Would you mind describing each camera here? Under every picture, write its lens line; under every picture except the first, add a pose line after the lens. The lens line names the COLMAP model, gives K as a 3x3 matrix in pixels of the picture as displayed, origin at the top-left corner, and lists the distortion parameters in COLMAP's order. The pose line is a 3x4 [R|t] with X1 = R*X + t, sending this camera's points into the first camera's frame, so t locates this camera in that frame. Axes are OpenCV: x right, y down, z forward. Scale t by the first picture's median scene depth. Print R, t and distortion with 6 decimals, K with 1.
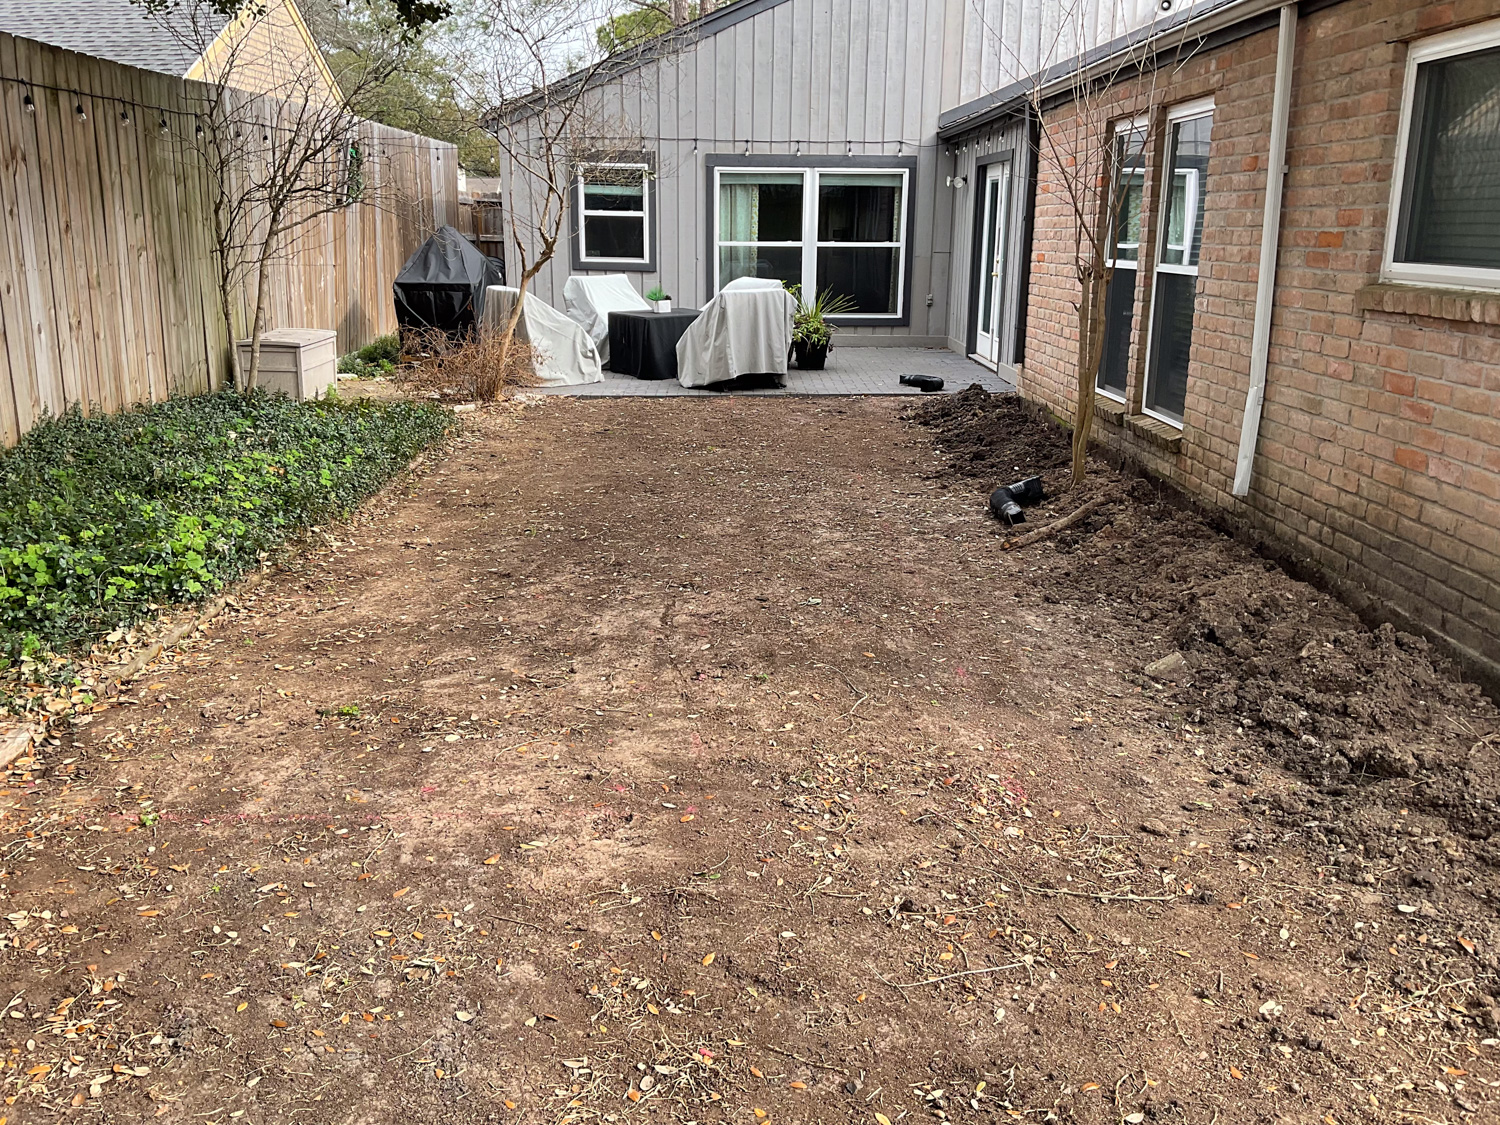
lens RADIAL K [[1253.8, 0, 750.0], [0, 1253.8, 562.5], [0, 0, 1]] dist [0.149719, -0.345077]
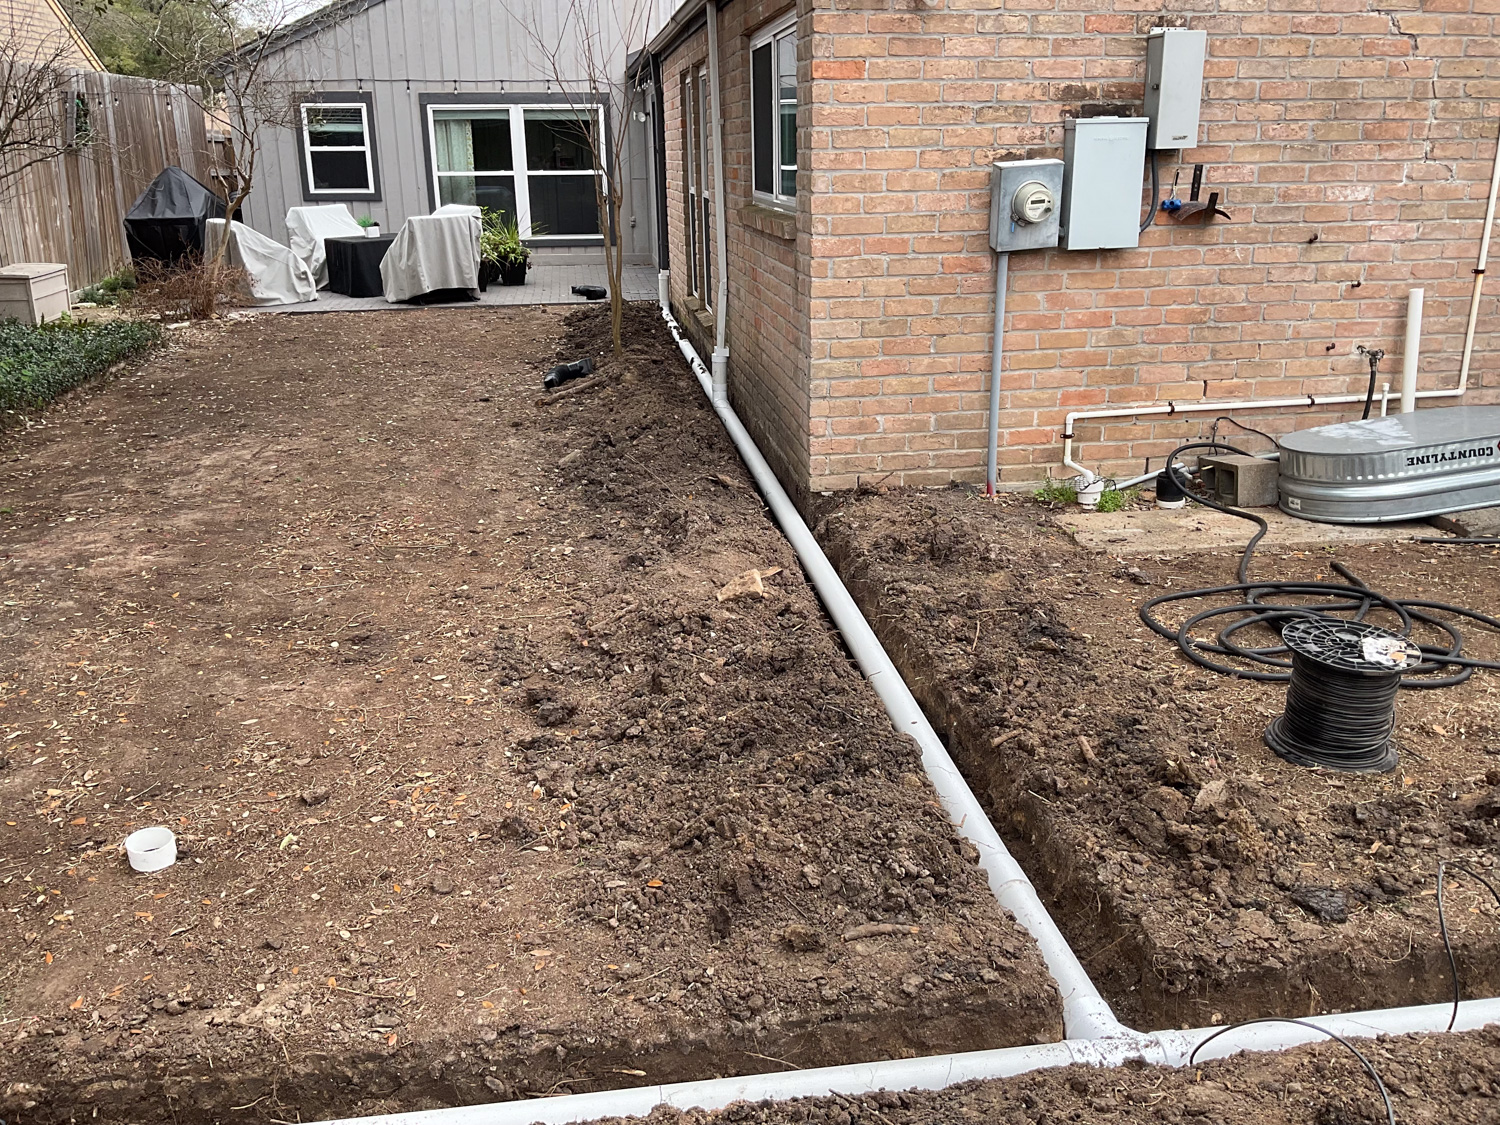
lens RADIAL K [[1268.2, 0, 750.0], [0, 1268.2, 562.5], [0, 0, 1]] dist [0.087771, -0.179961]
pose [[0.992354, -0.057119, 0.109413, 0.125578], [0.050941, 0.996990, 0.058454, 0.043243], [-0.112422, -0.052433, 0.992276, -0.195781]]
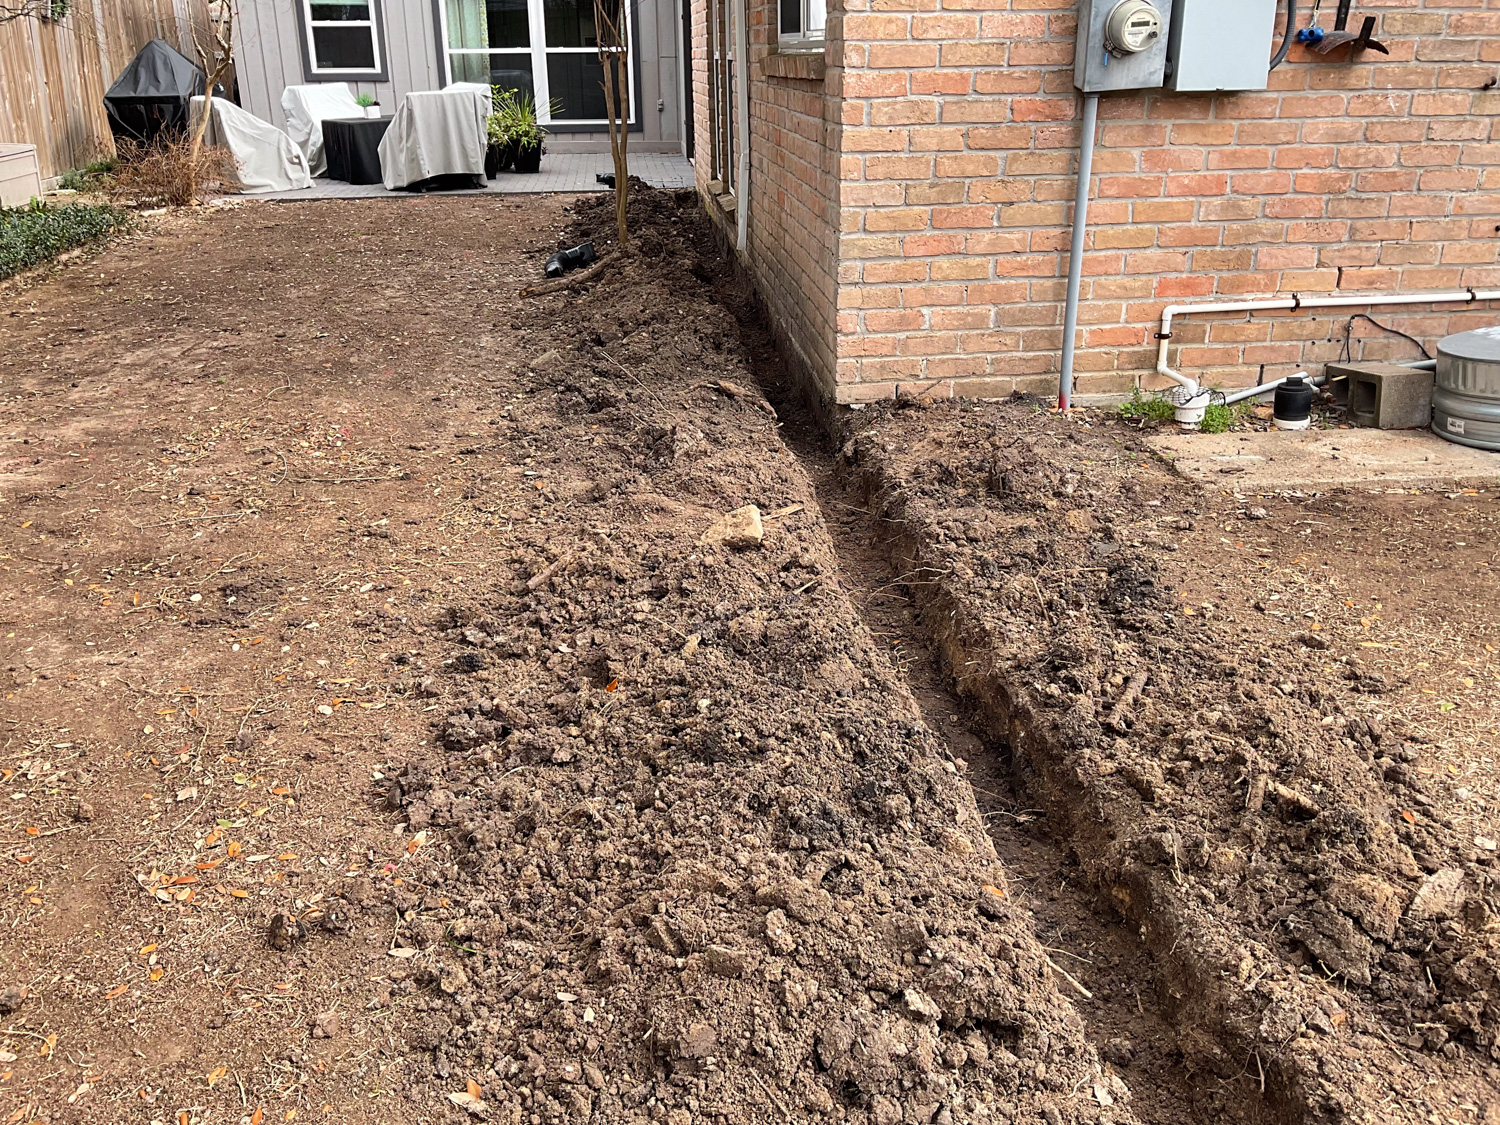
lens RADIAL K [[1268.2, 0, 750.0], [0, 1268.2, 562.5], [0, 0, 1]] dist [0.087771, -0.179961]
pose [[0.996125, -0.048981, 0.073043, 0.144970], [0.039632, 0.991446, 0.124355, 0.044549], [-0.078509, -0.120978, 0.989546, -0.108451]]
